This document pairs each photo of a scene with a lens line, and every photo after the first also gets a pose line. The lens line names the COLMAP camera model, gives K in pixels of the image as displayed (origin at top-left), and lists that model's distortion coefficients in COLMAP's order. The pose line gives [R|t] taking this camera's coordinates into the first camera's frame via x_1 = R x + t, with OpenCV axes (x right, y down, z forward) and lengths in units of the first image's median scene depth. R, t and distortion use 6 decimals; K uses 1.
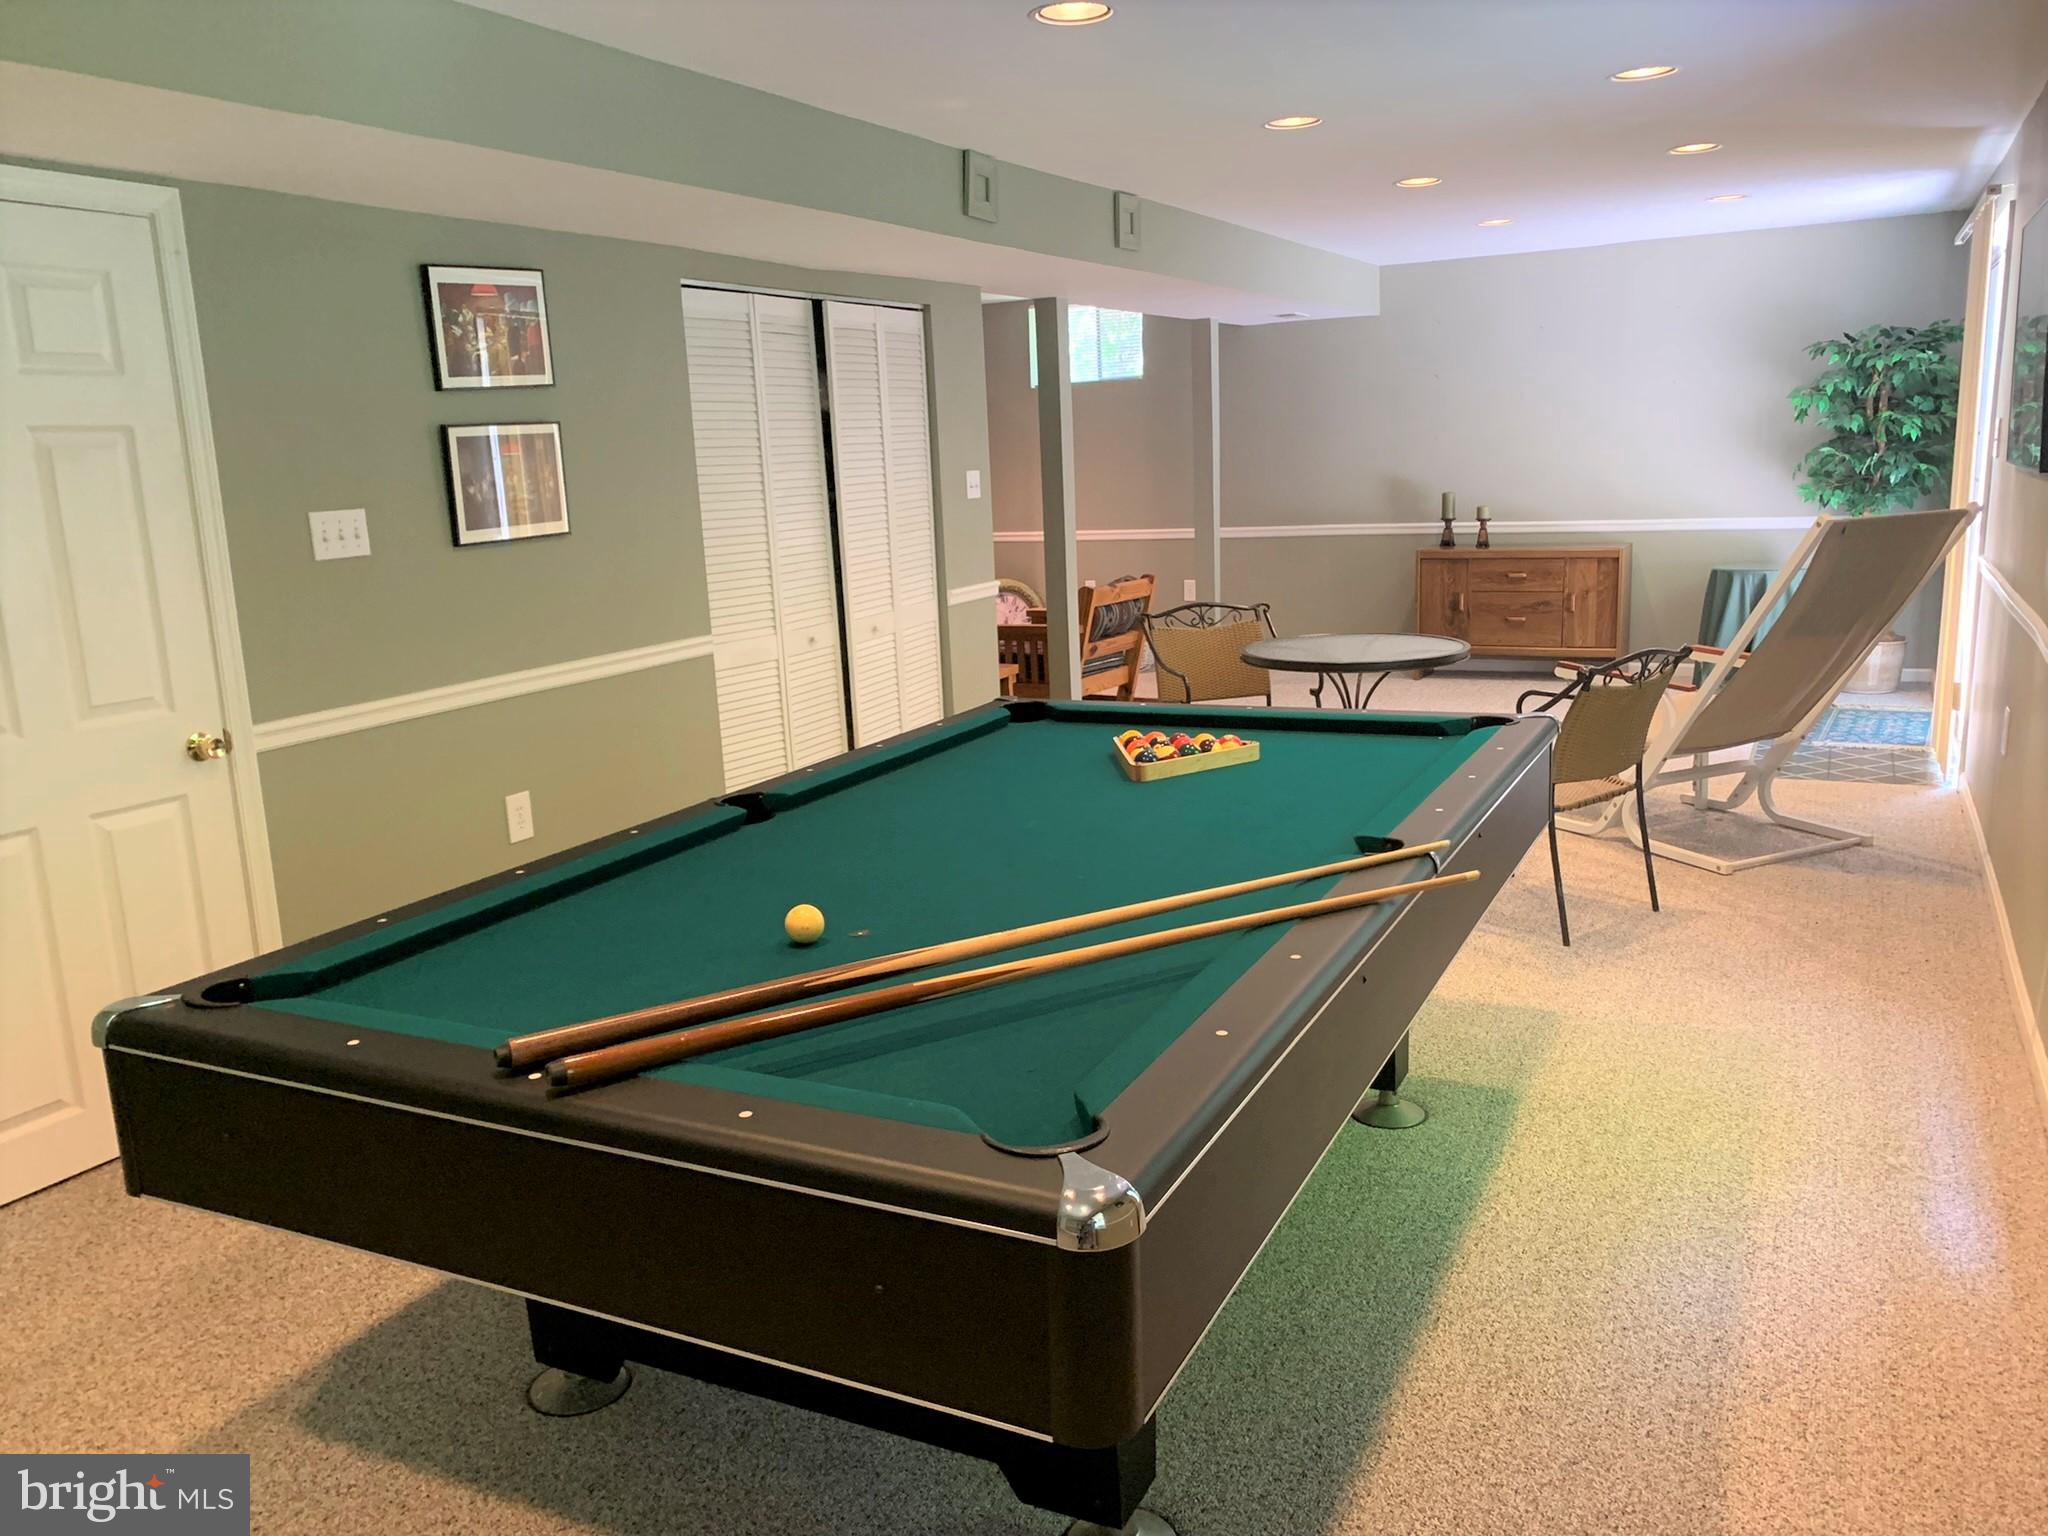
lens RADIAL K [[1565.5, 0, 1038.0], [0, 1565.5, 737.9], [0, 0, 1]] dist [0.103001, -0.125084]
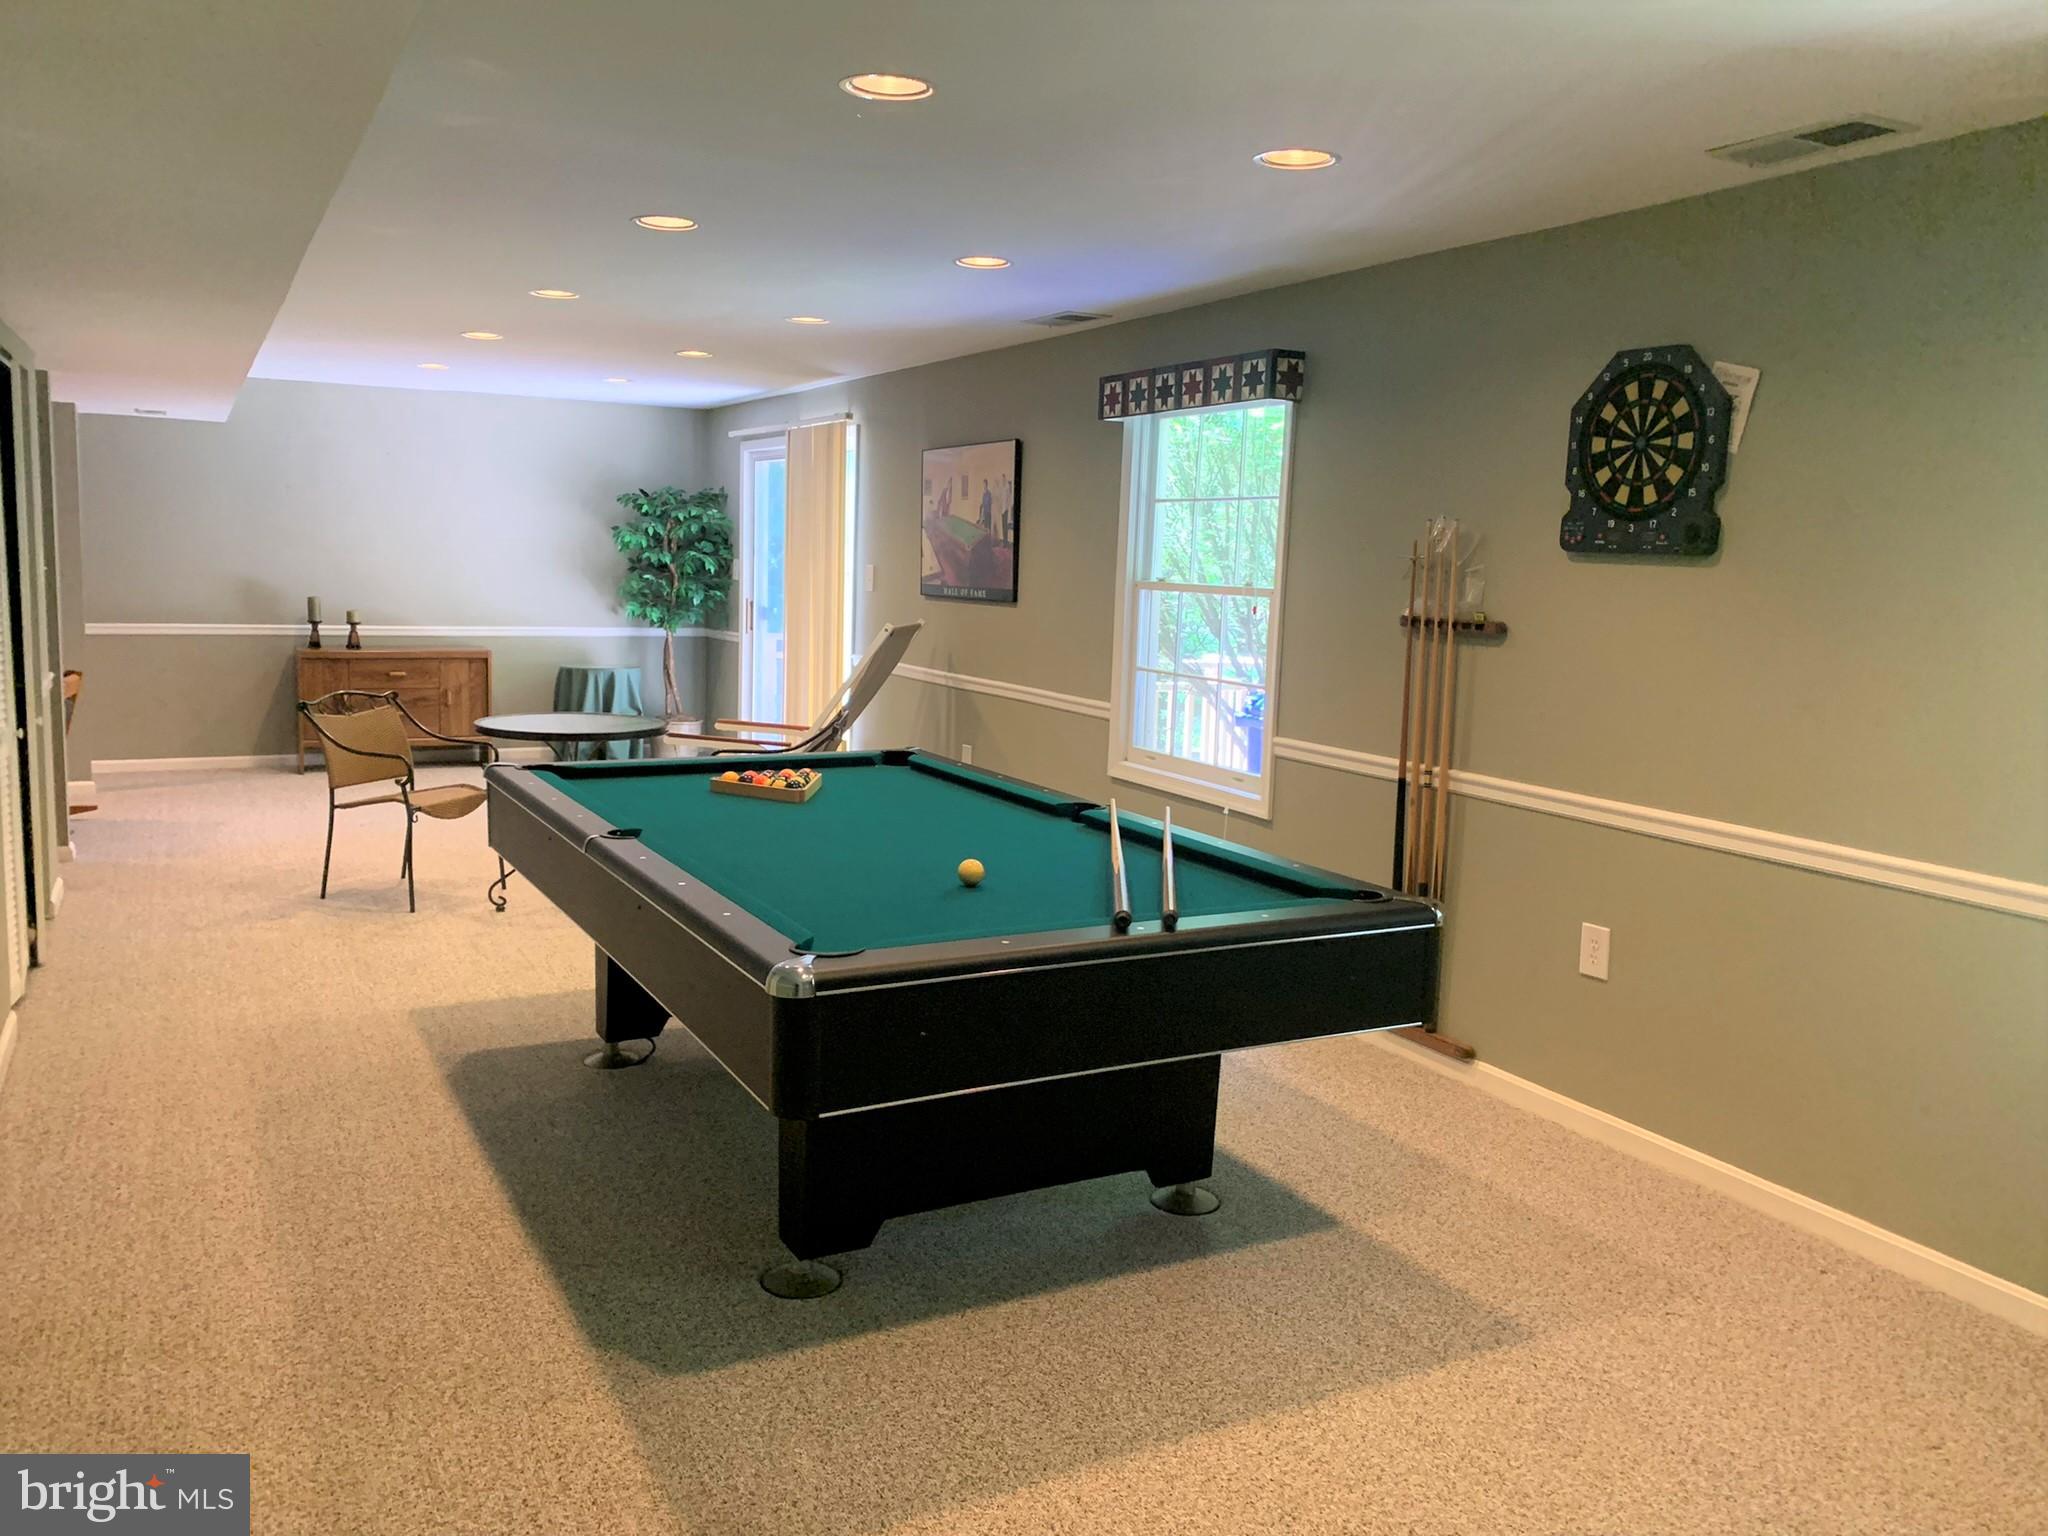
lens RADIAL K [[1562.4, 0, 1028.6], [0, 1562.4, 744.9], [0, 0, 1]] dist [-0.009731, -0.004221]
pose [[0.545829, -0.040796, 0.836903, -0.374802], [0.101365, 0.994693, -0.017623, 0.010138], [-0.831743, 0.094452, 0.547068, 0.046743]]
